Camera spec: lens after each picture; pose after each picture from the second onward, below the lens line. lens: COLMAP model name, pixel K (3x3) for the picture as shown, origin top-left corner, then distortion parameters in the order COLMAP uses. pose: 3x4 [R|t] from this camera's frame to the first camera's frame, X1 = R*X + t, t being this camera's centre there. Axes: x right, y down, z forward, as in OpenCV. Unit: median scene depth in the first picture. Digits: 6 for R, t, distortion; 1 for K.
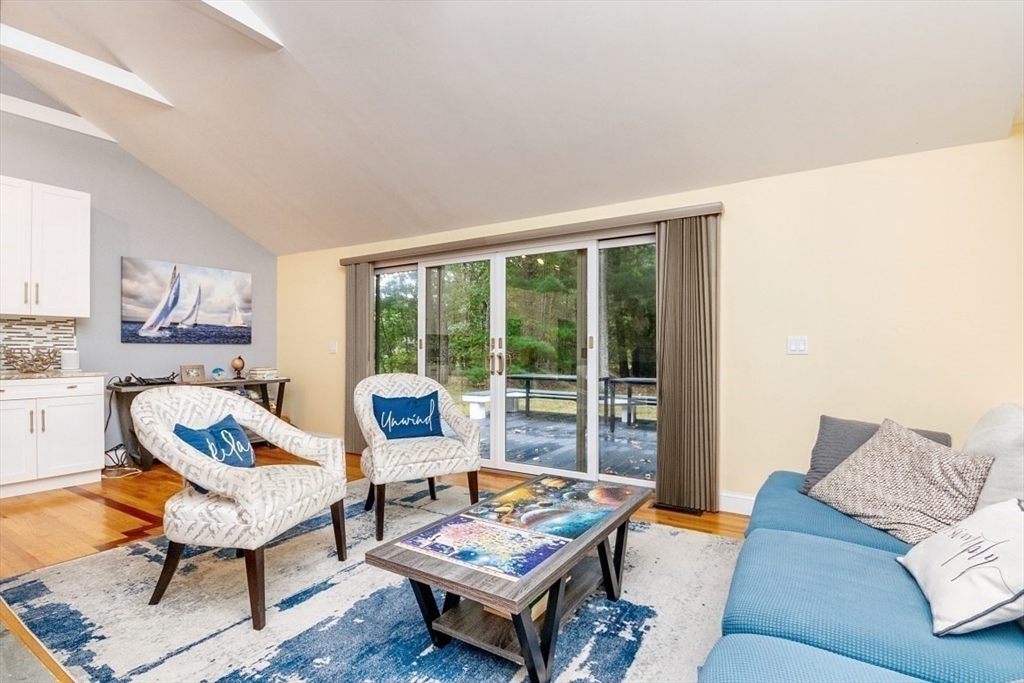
lens RADIAL K [[483.2, 0, 517.1], [0, 483.2, 346.3], [0, 0, 1]] dist [-0.002726, -0.000362]
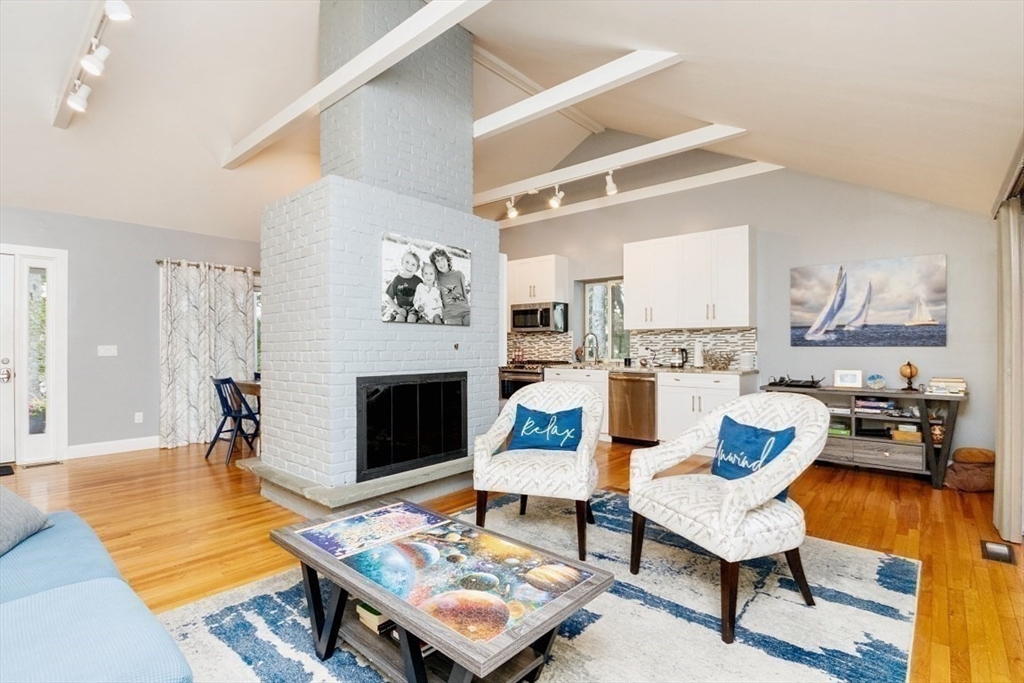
lens RADIAL K [[483.2, 0, 517.1], [0, 483.2, 346.3], [0, 0, 1]] dist [-0.002726, -0.000362]
pose [[-0.163078, -0.000827, -0.986613, 0.356264], [0.007010, 0.999973, -0.001997, -0.009182], [0.986588, -0.007242, -0.163068, 0.529306]]
